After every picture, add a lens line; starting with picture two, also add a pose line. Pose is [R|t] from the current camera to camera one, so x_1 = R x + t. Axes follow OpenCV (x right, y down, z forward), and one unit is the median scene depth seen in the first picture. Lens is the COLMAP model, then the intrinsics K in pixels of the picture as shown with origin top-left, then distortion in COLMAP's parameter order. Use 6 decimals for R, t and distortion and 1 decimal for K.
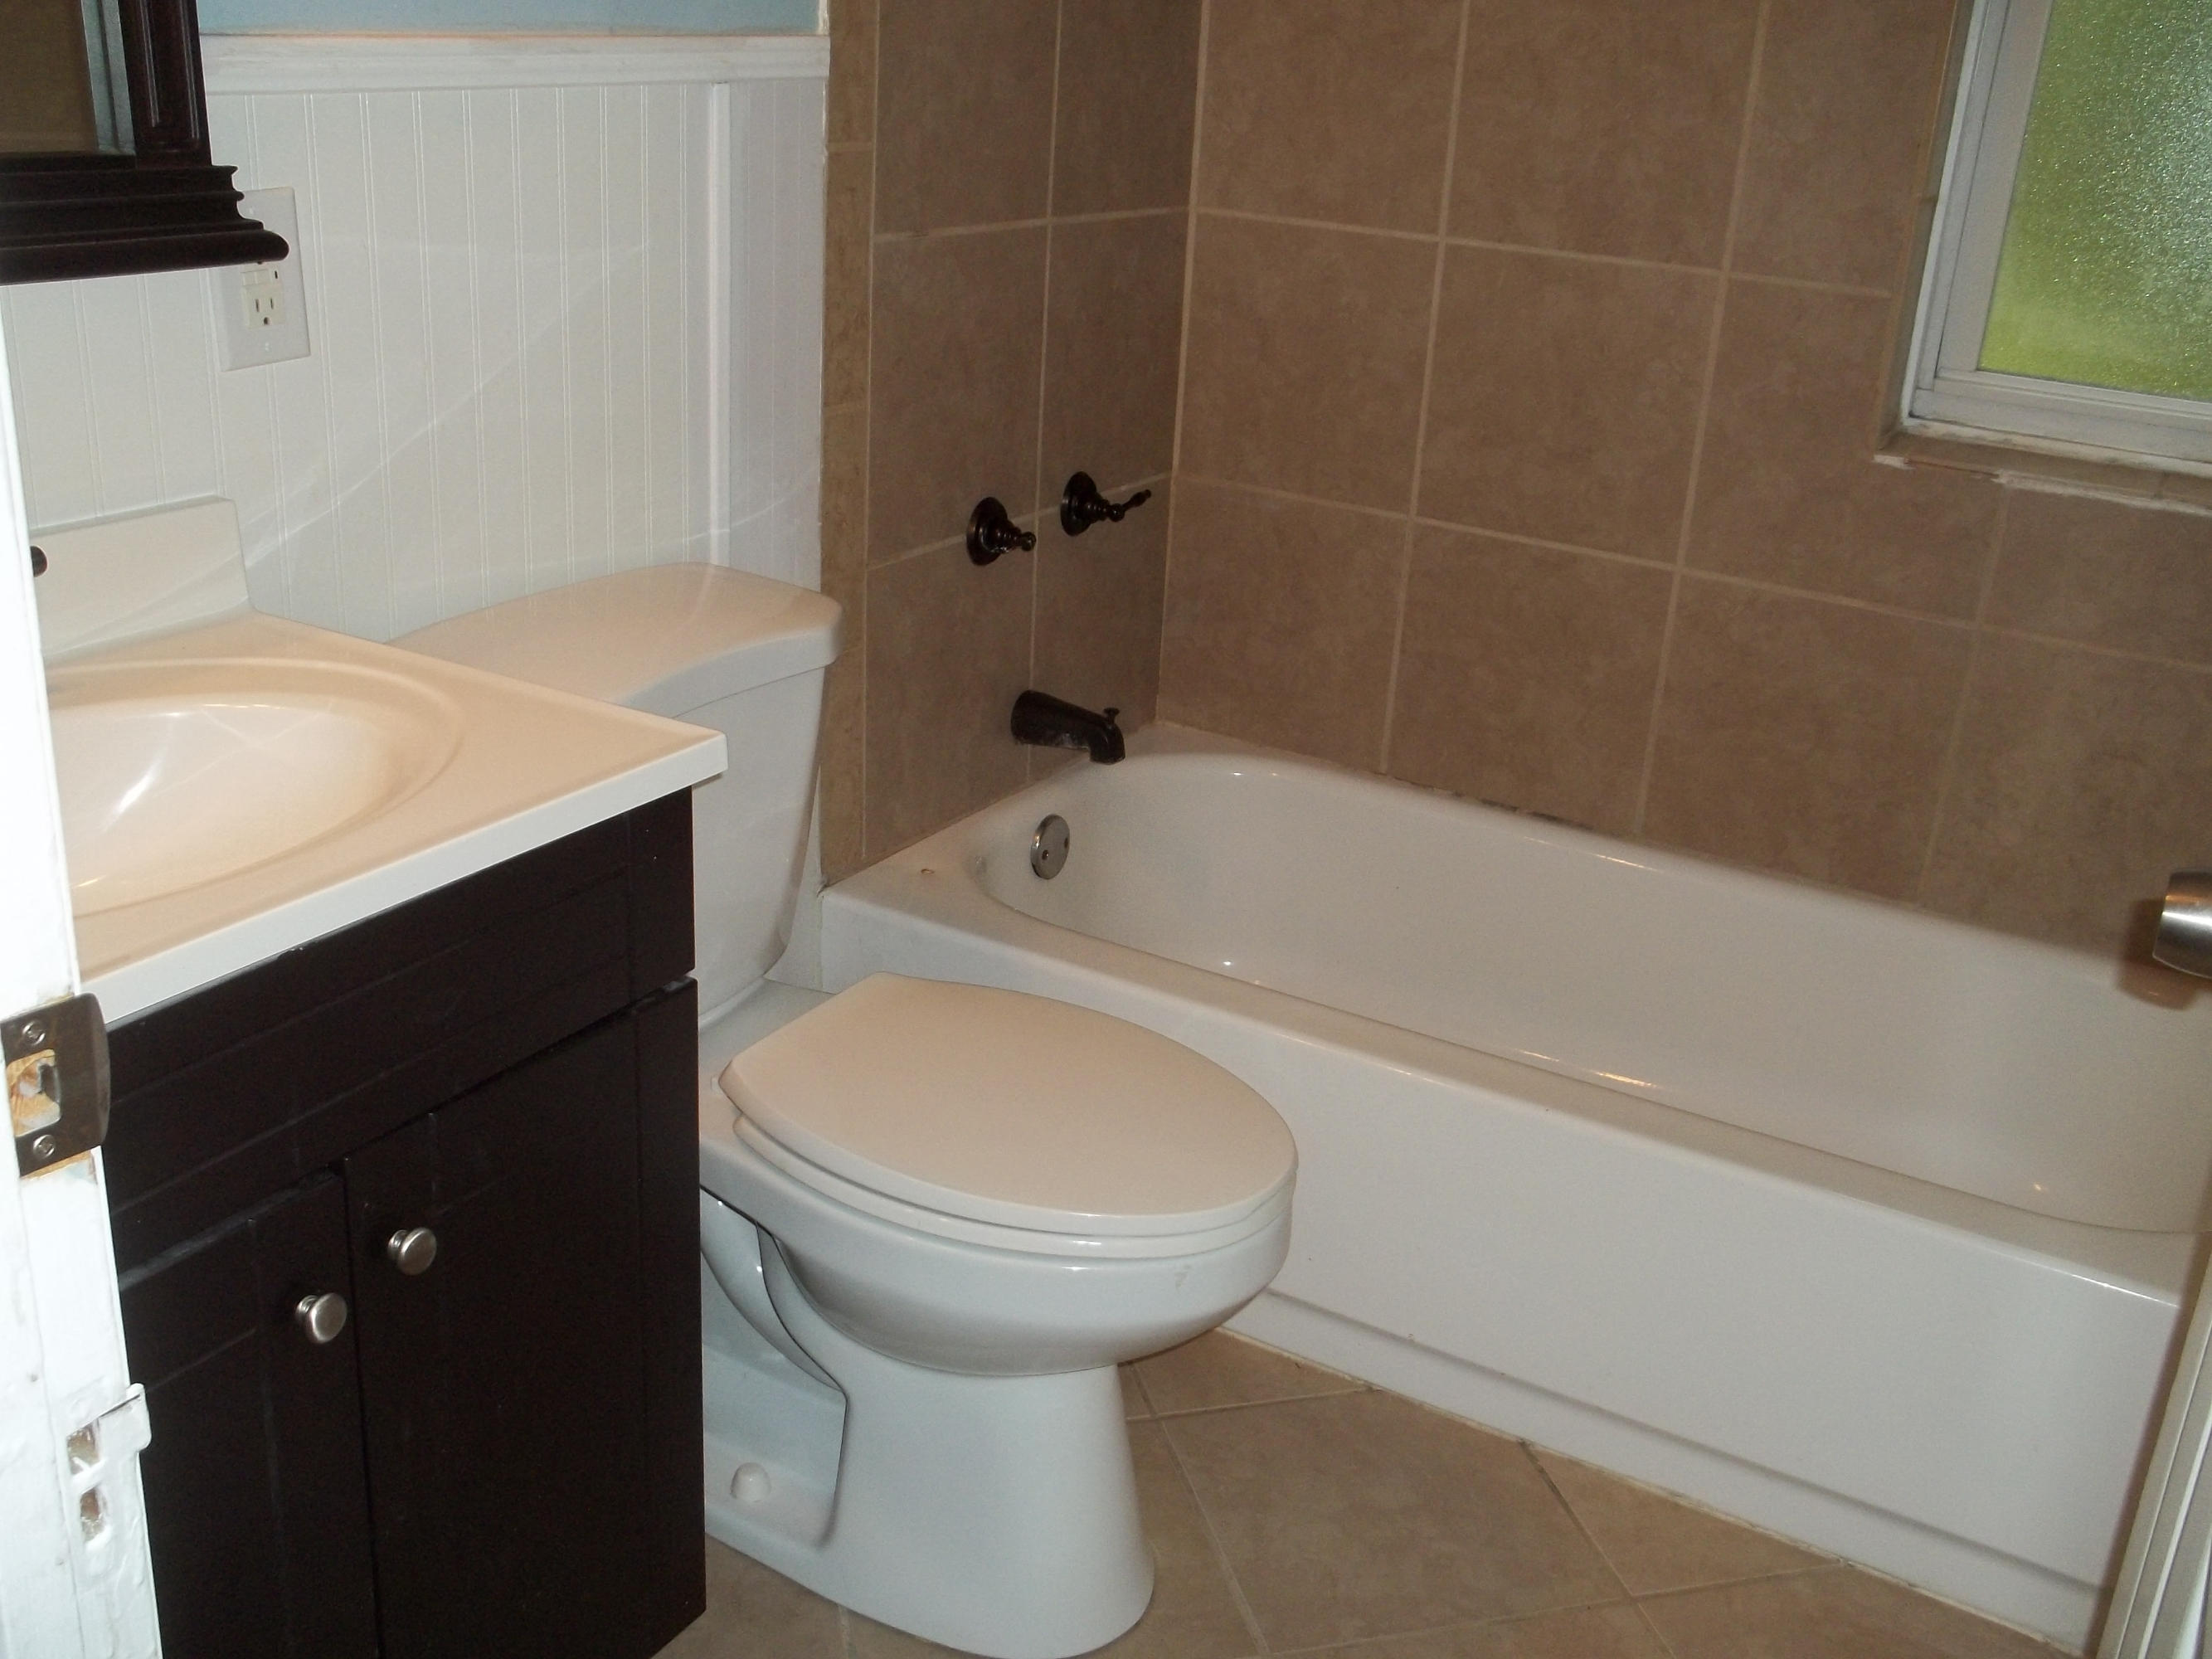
lens RADIAL K [[2203.1, 0, 1117.6], [0, 2203.1, 833.8], [0, 0, 1]] dist [-0.105799, 0.172717]
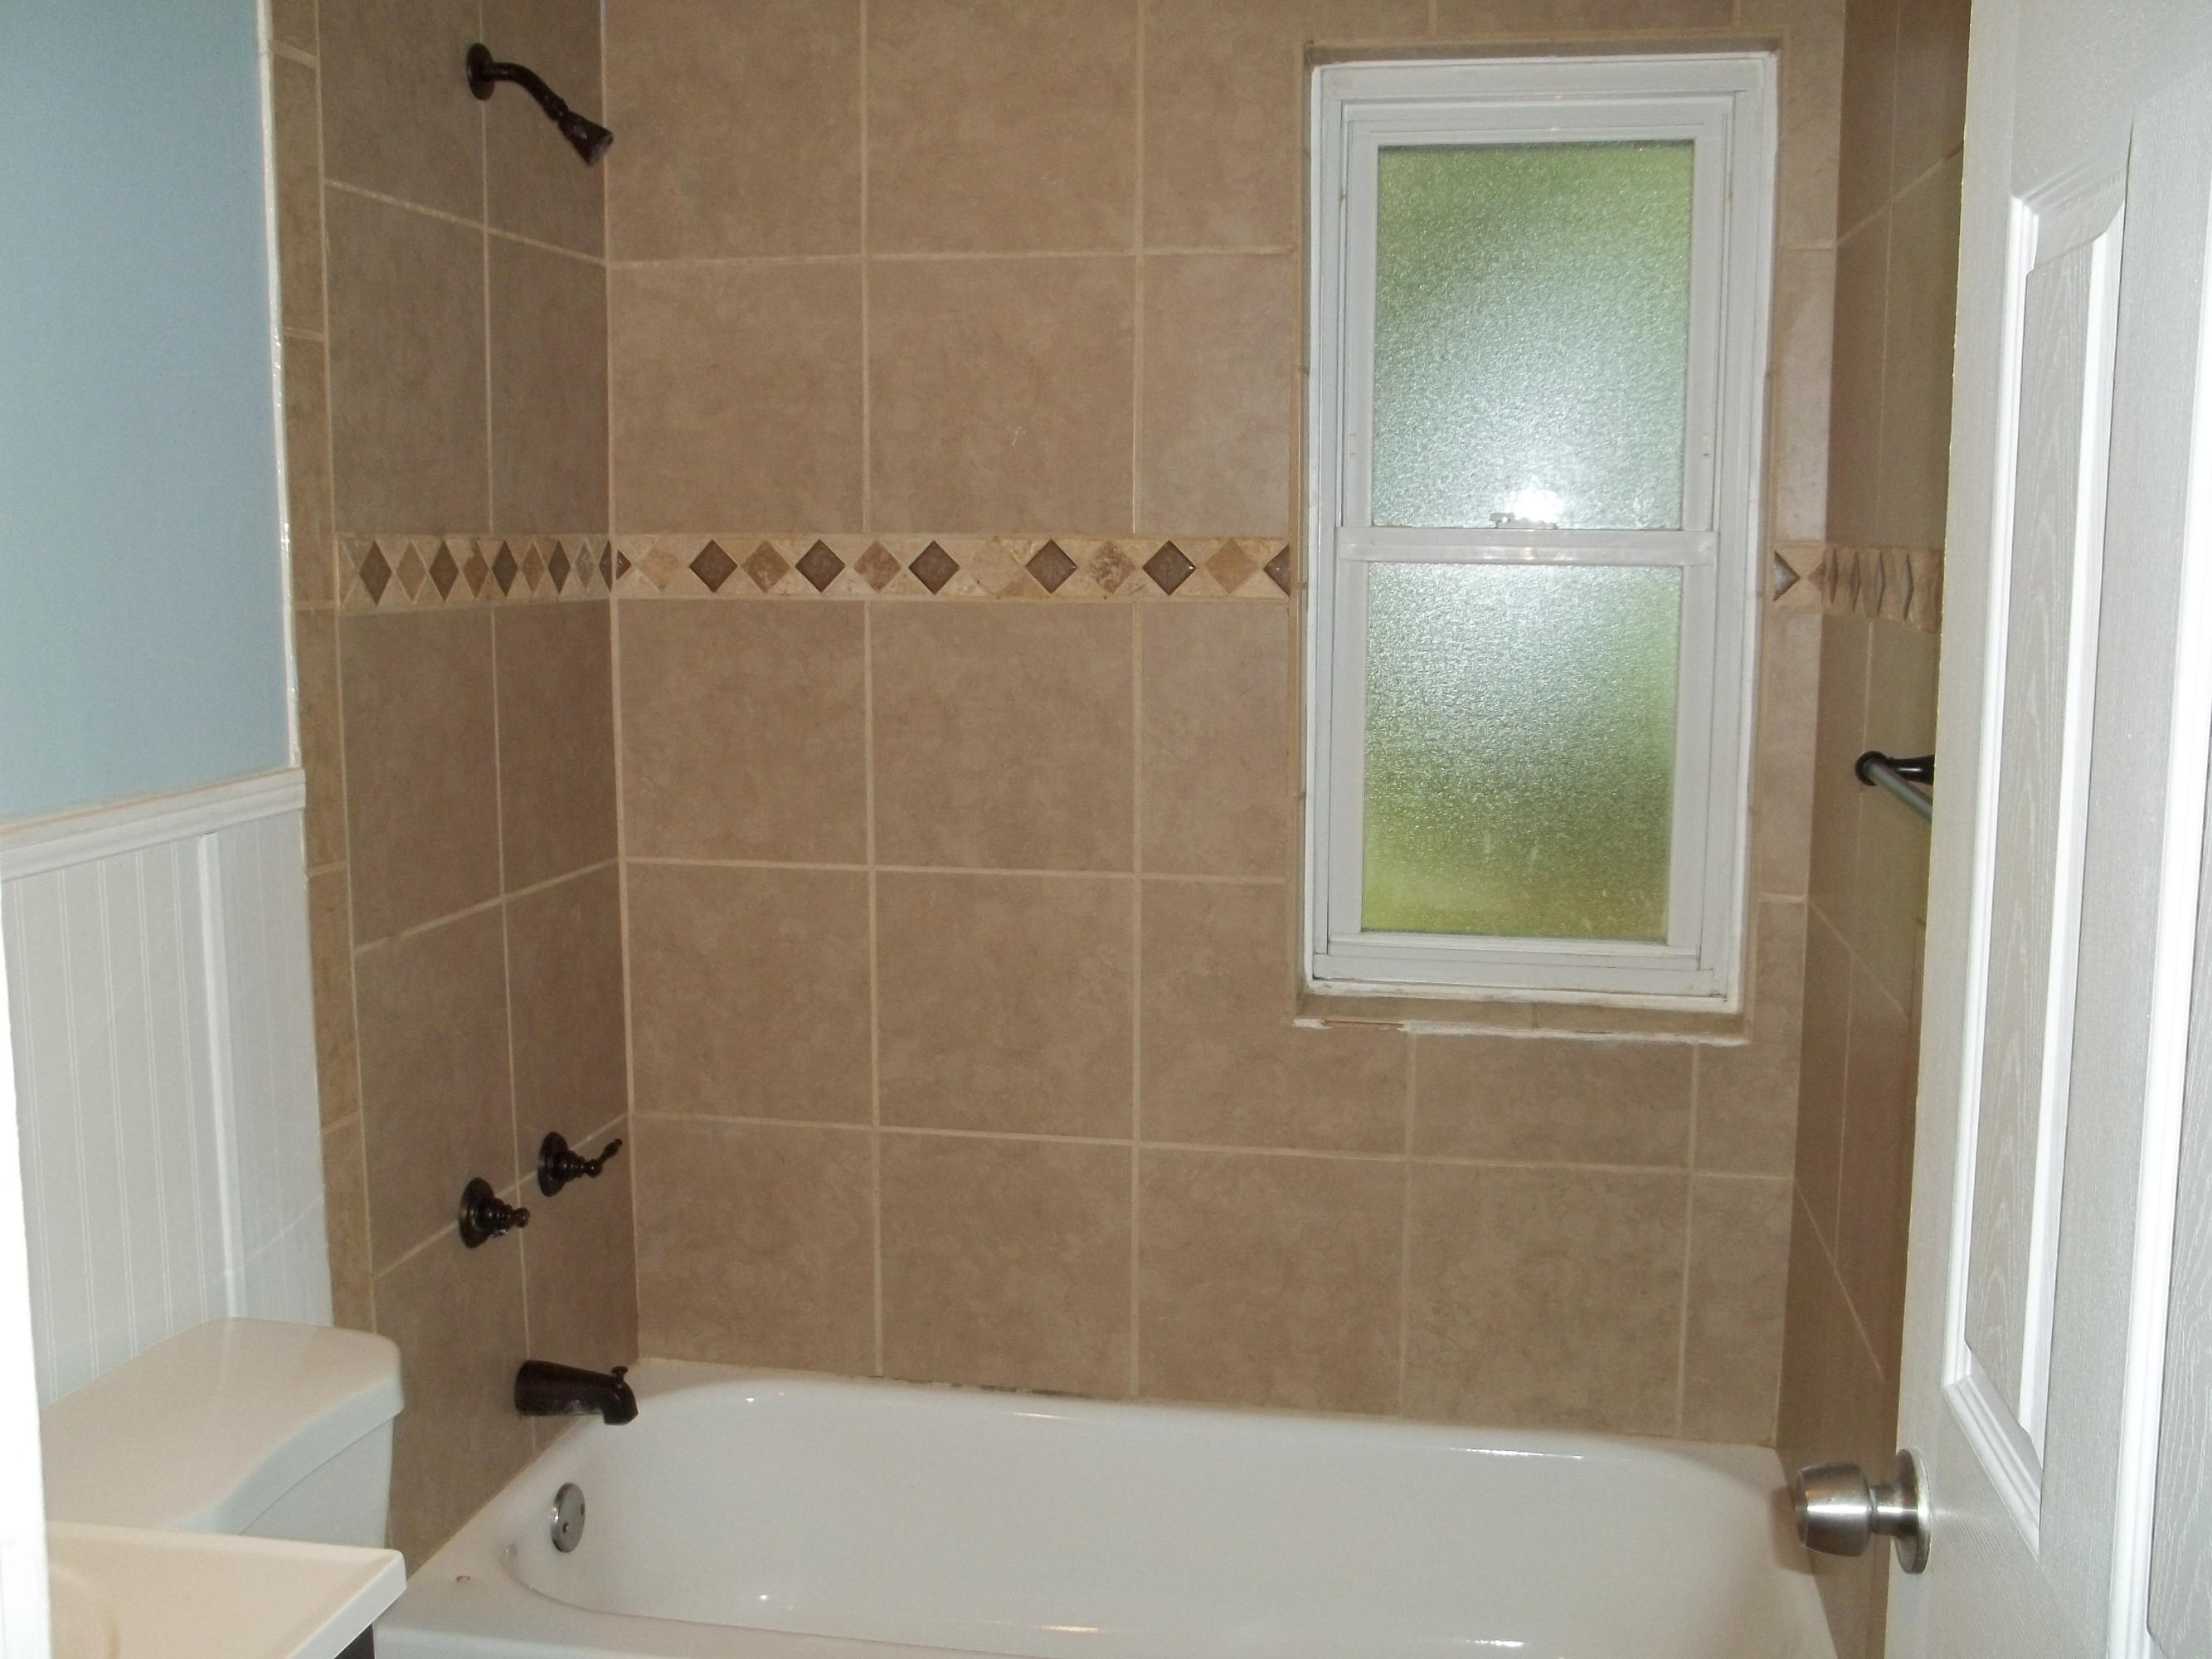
lens RADIAL K [[2203.1, 0, 1117.6], [0, 2203.1, 833.8], [0, 0, 1]] dist [-0.105799, 0.172717]
pose [[0.938295, -0.103927, 0.329851, -0.093654], [0.173653, 0.966406, -0.189486, -0.065418], [-0.299077, 0.235073, 0.924821, -0.034344]]
